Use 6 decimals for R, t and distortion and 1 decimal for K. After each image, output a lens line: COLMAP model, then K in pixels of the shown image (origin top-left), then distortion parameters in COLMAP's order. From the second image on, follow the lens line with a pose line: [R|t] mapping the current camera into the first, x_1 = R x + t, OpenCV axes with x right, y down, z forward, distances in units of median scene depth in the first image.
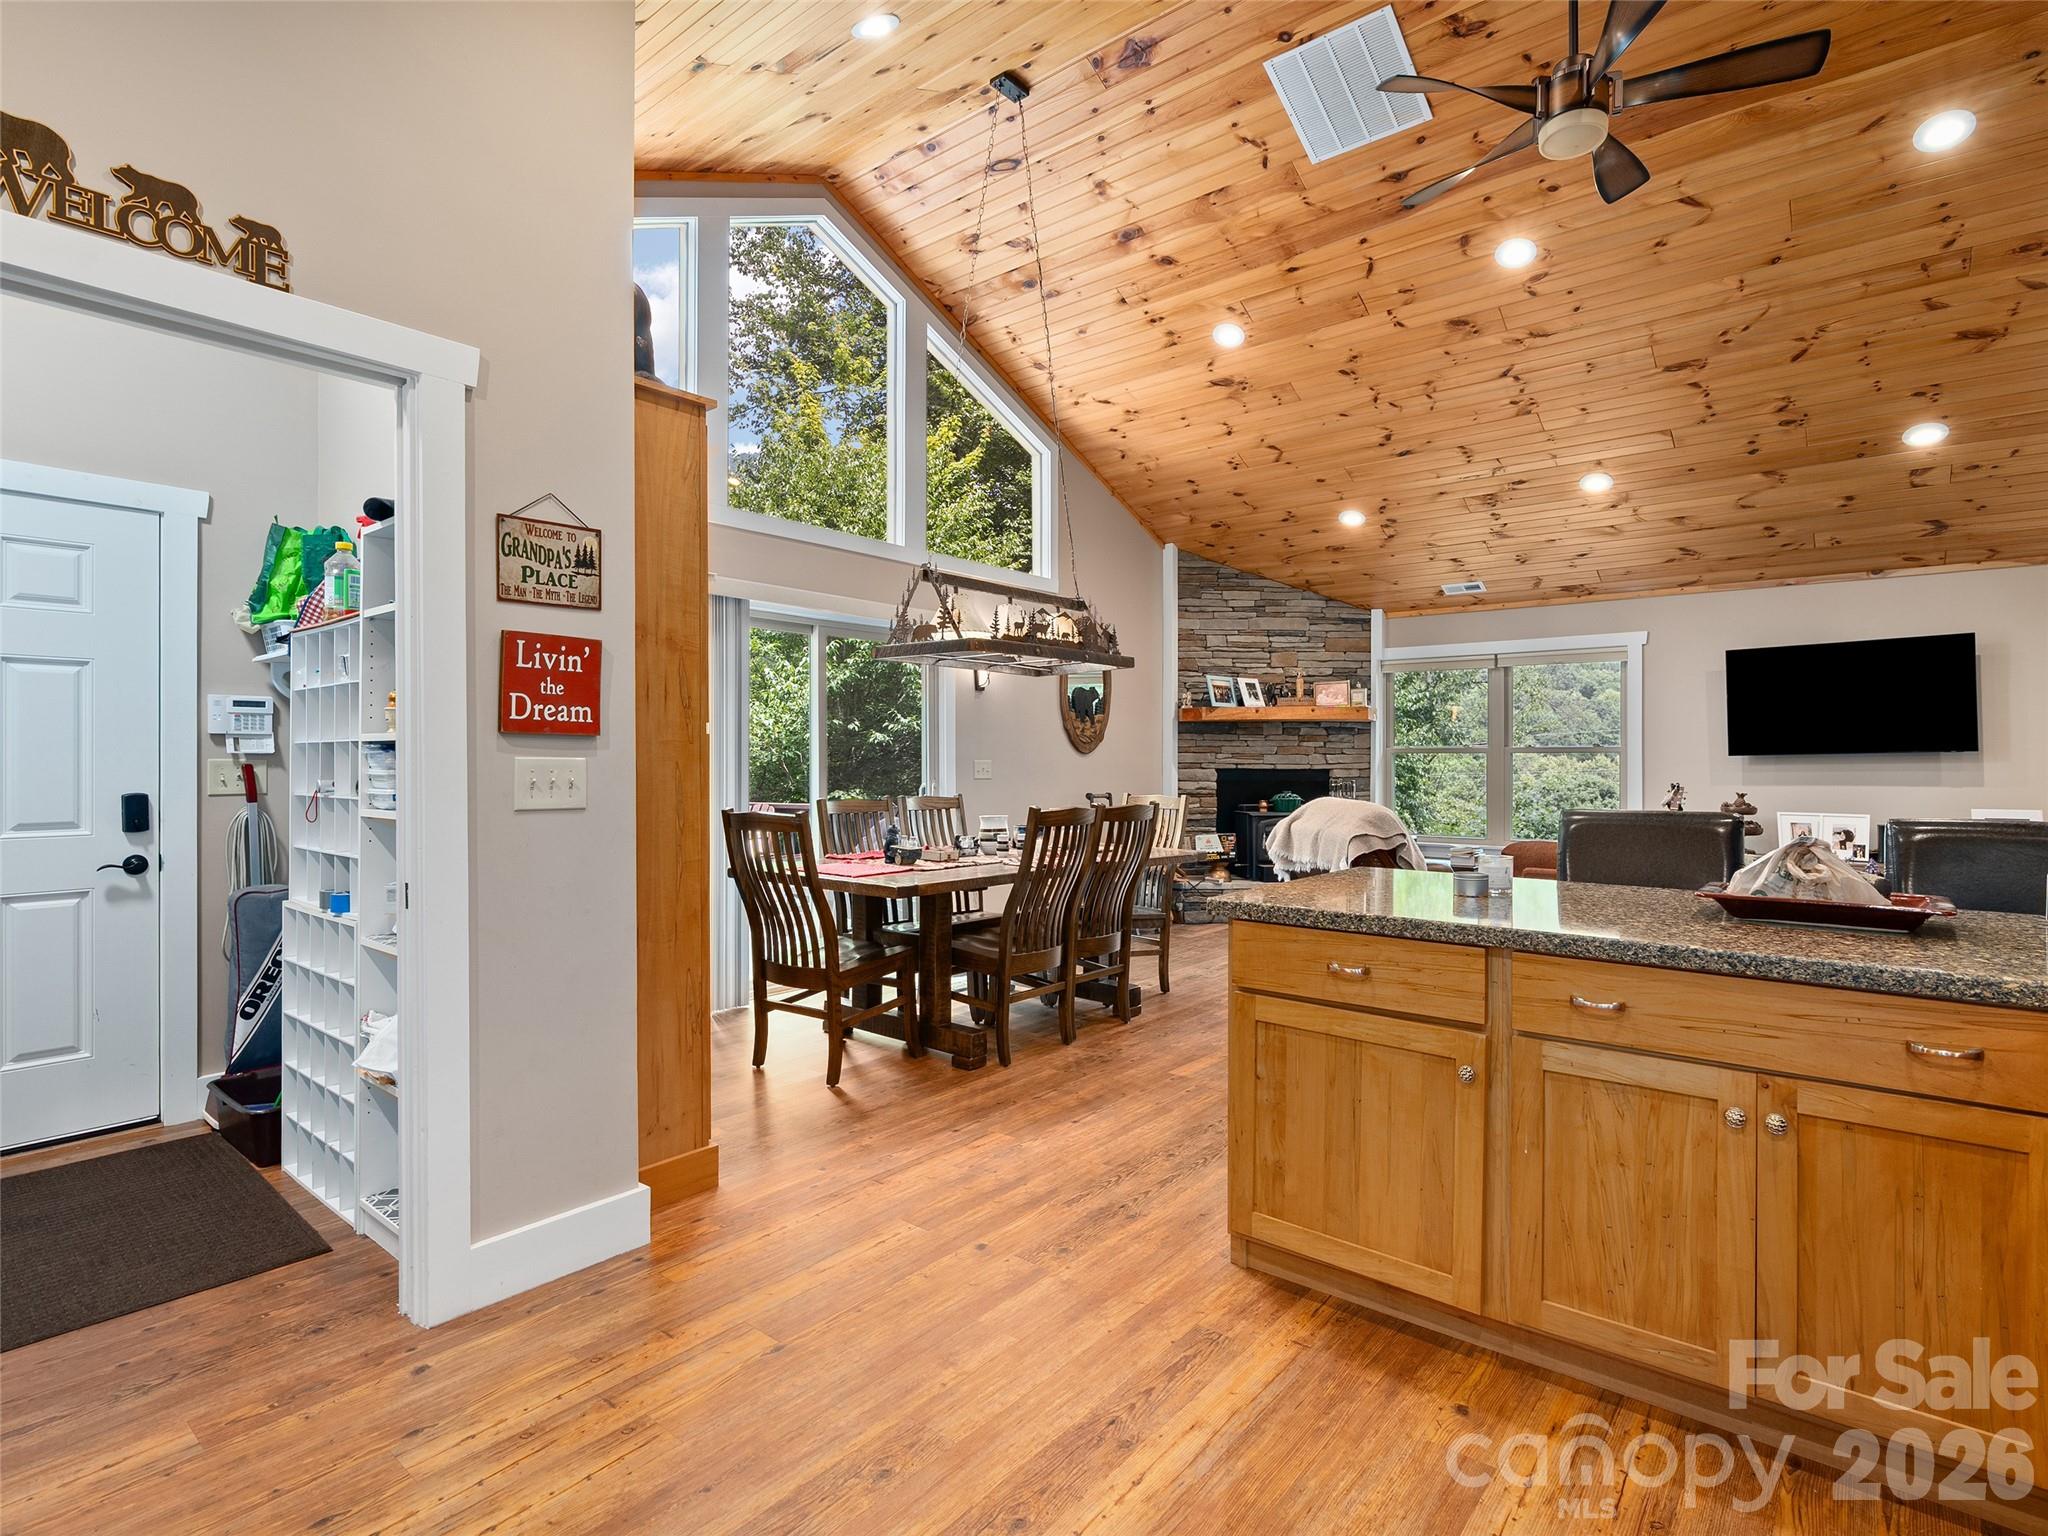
lens RADIAL K [[1037.0, 0, 1014.7], [0, 1037.0, 759.2], [0, 0, 1]] dist [-0.009845, 0.003956]
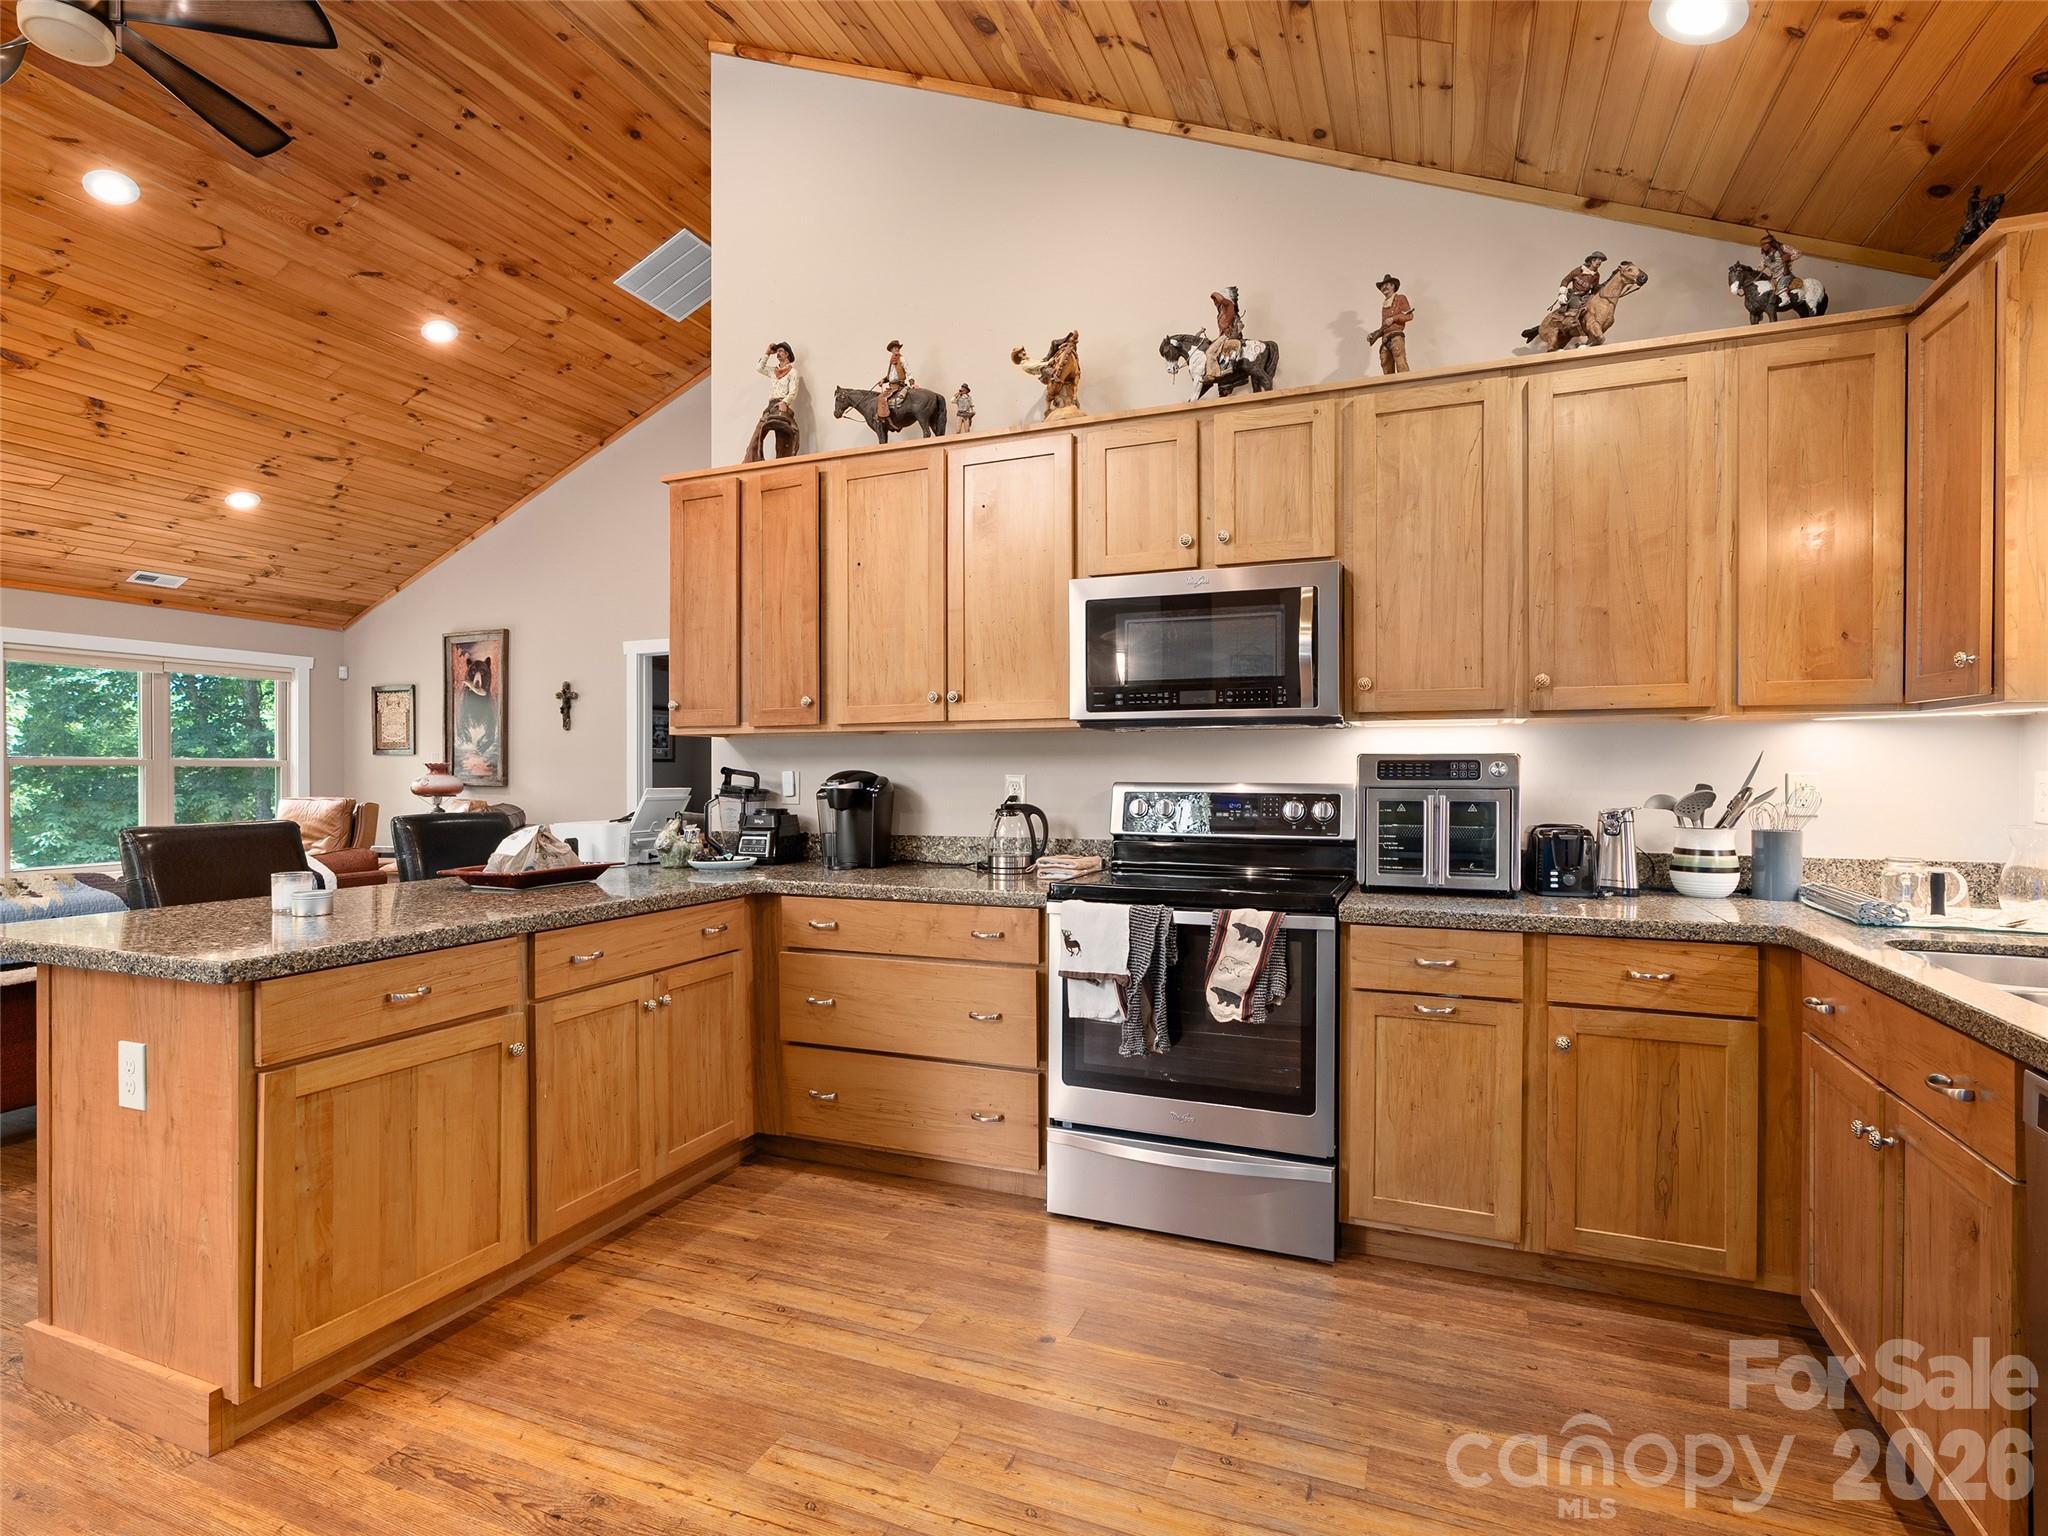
lens RADIAL K [[1037.0, 0, 1014.5], [0, 1037.0, 774.4], [0, 0, 1]] dist [-0.009845, 0.003956]
pose [[-0.297393, -0.004291, 0.954746, -0.489514], [-0.000181, 0.999990, 0.004438, -0.000879], [-0.954755, 0.001147, -0.297391, 0.499924]]
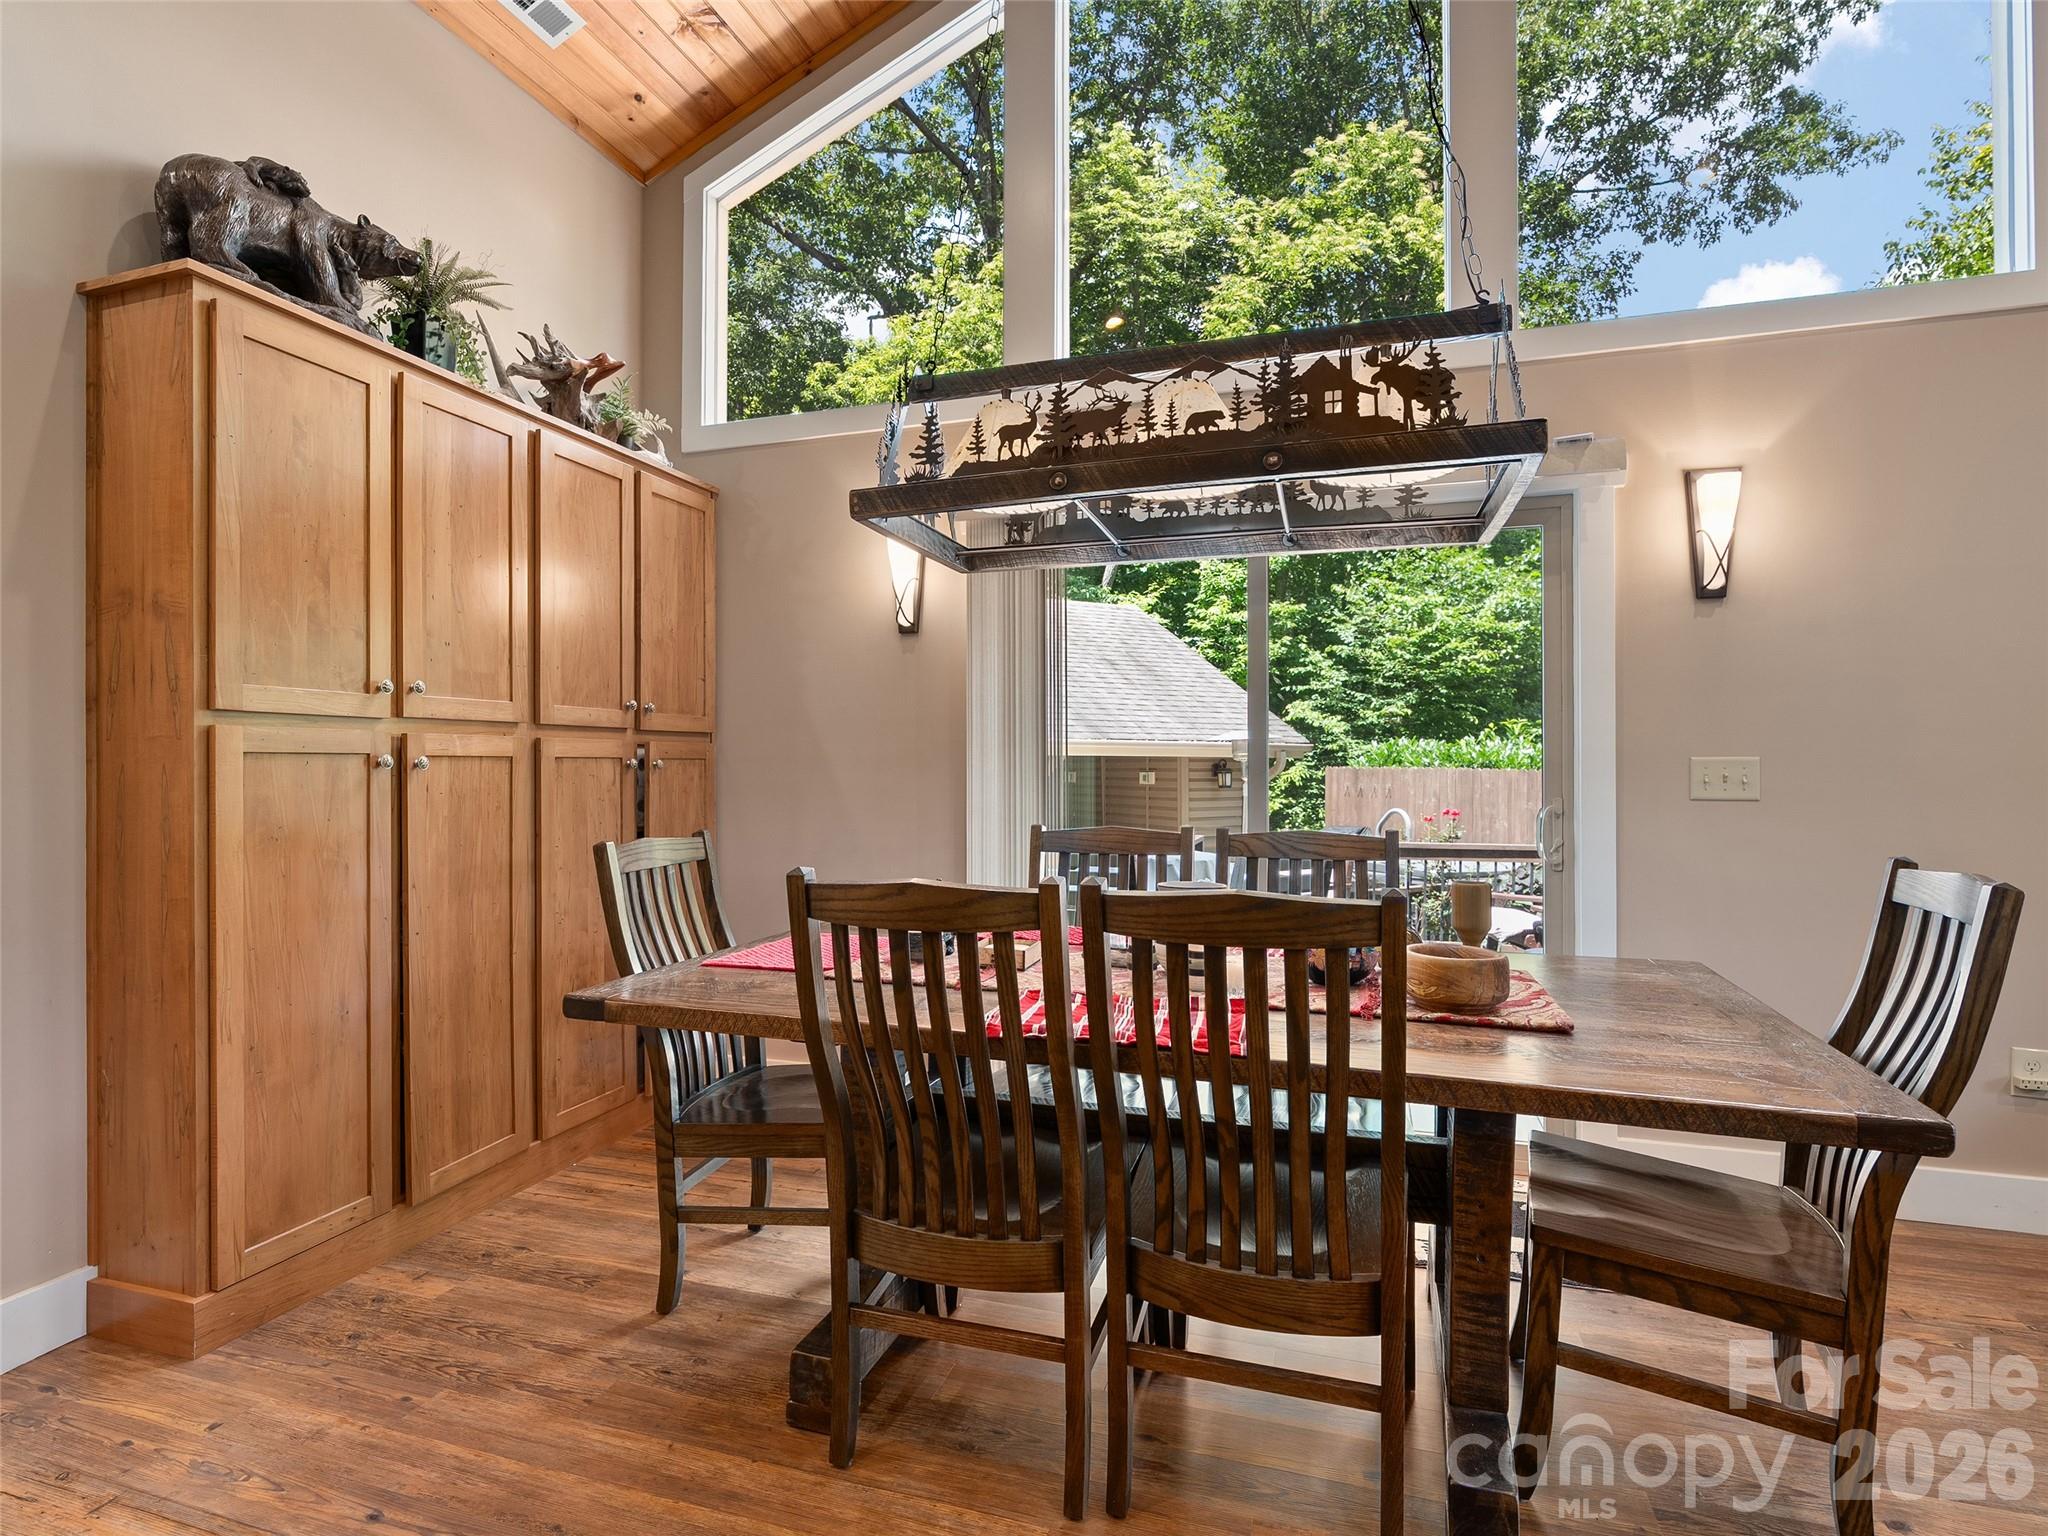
lens RADIAL K [[1037.0, 0, 1014.4], [0, 1037.0, 762.5], [0, 0, 1]] dist [-0.009845, 0.003956]
pose [[0.372804, -0.005992, -0.927891, 0.513978], [0.005581, 0.999976, -0.004215, 0.006894], [0.927893, -0.003608, 0.372828, 1.112378]]
